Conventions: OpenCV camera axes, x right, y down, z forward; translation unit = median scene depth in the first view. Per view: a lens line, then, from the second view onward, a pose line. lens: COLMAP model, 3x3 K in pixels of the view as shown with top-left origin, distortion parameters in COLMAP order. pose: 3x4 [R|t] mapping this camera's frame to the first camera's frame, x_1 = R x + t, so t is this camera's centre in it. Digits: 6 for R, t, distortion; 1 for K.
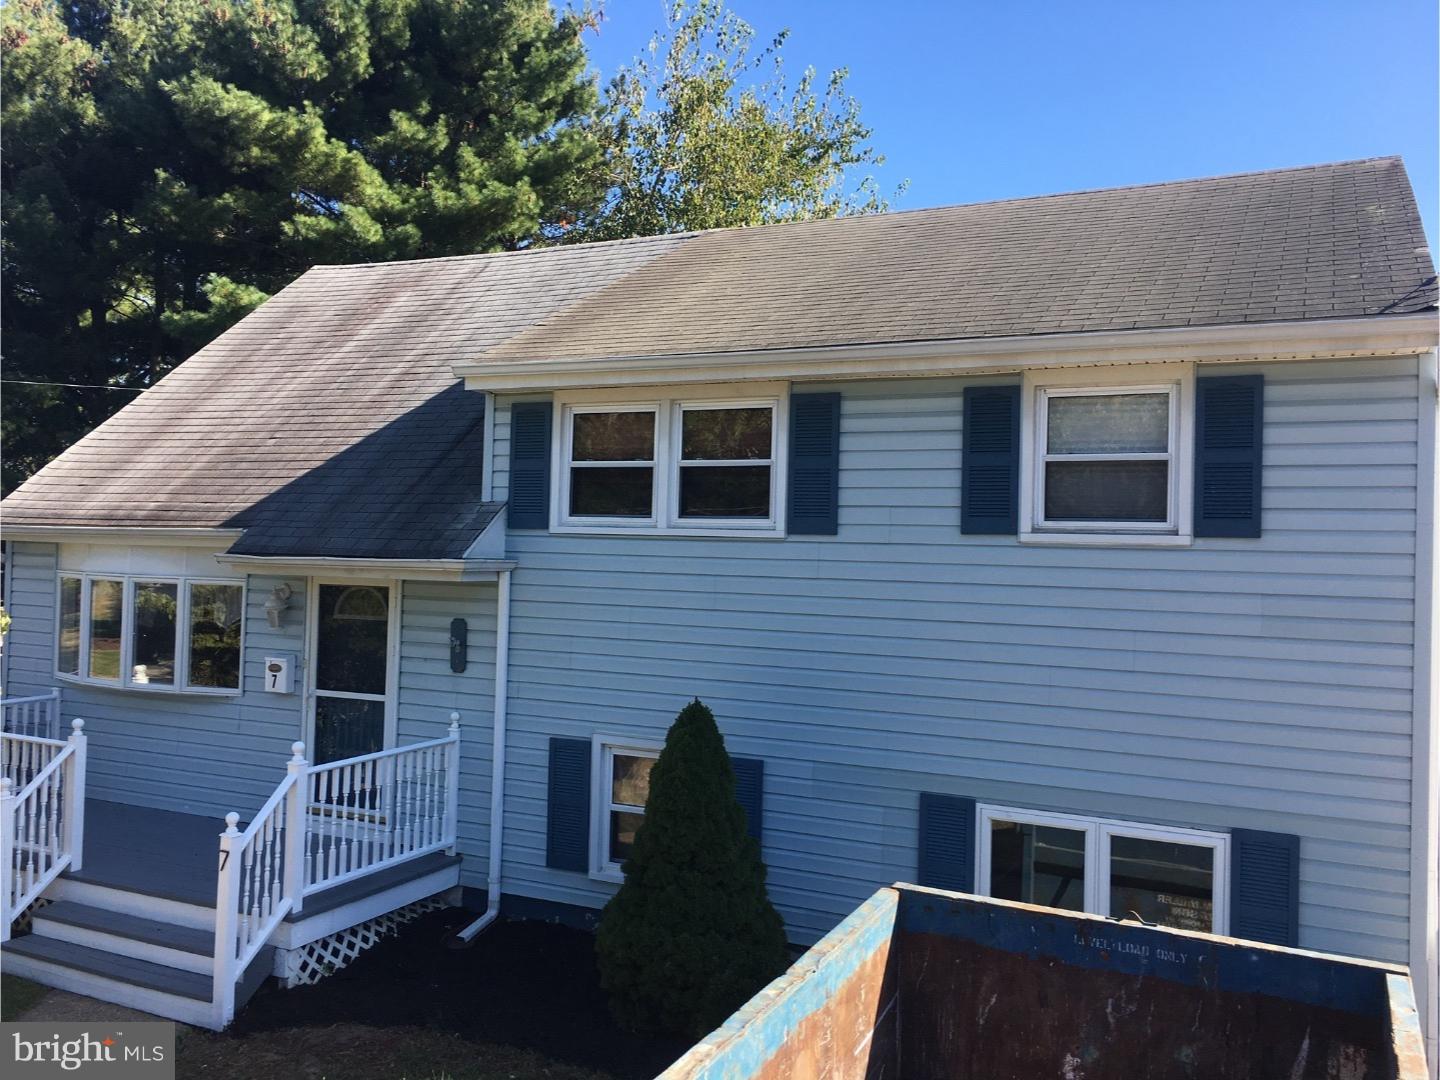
lens RADIAL K [[1229.3, 0, 721.5], [0, 1229.3, 532.3], [0, 0, 1]] dist [0.070770, -0.063864]
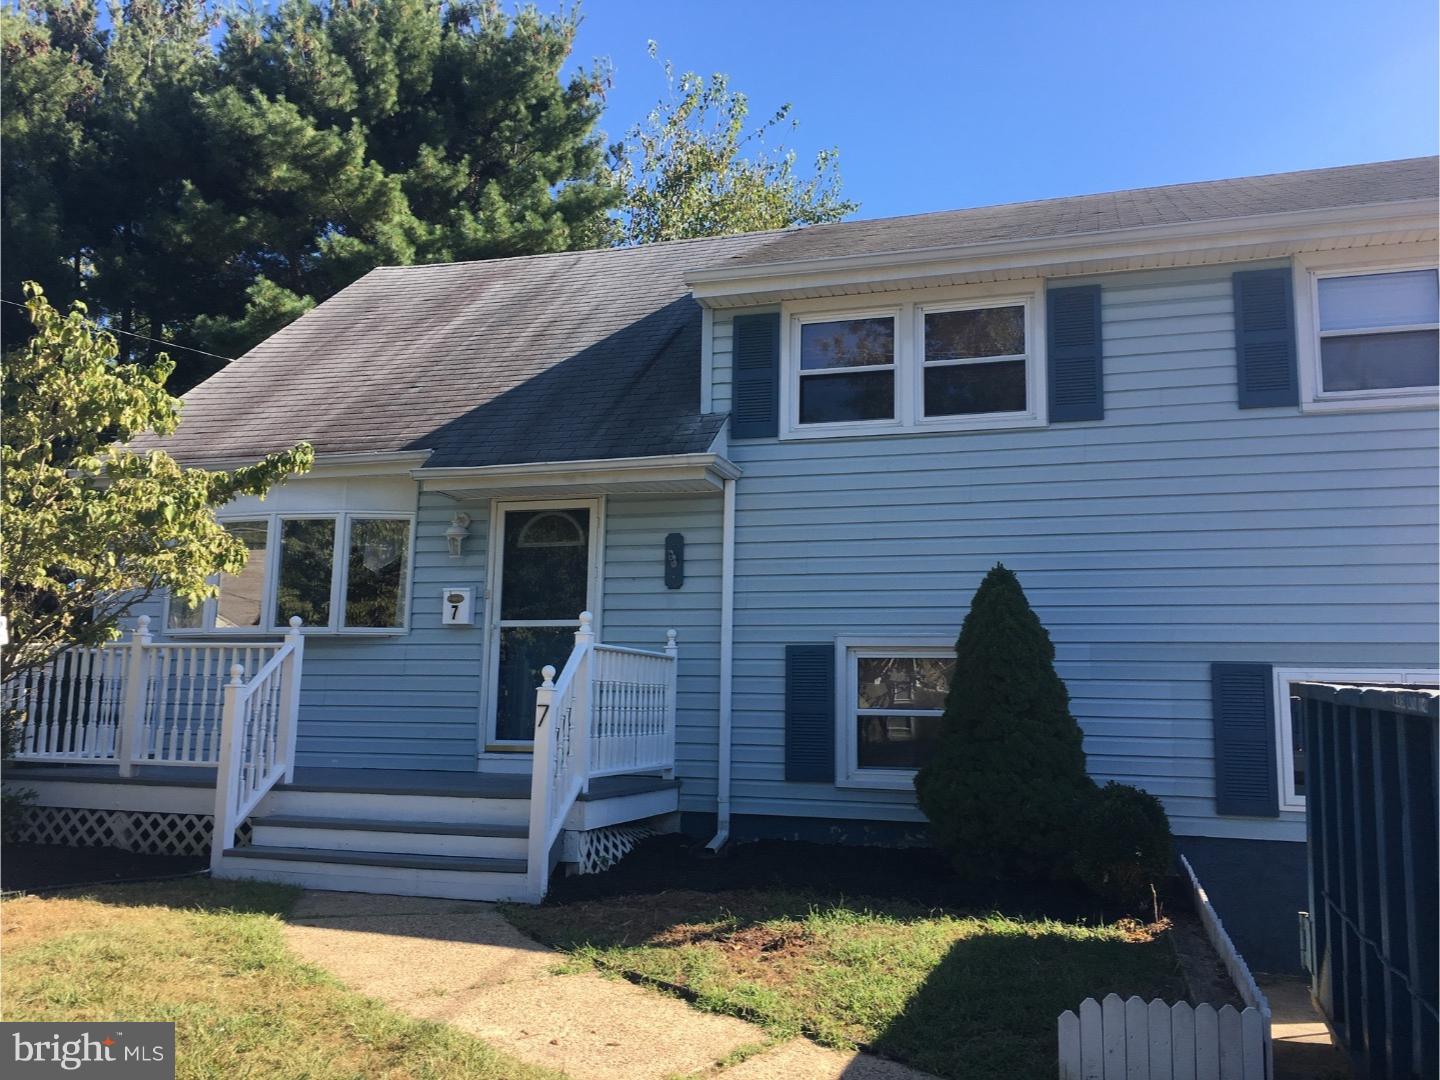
lens RADIAL K [[1229.3, 0, 721.5], [0, 1229.3, 532.3], [0, 0, 1]] dist [0.070770, -0.063864]
pose [[0.989478, 0.013601, 0.144041, -0.294579], [0.005365, 0.991437, -0.130473, 0.182454], [-0.144582, 0.129873, 0.980933, 0.041980]]
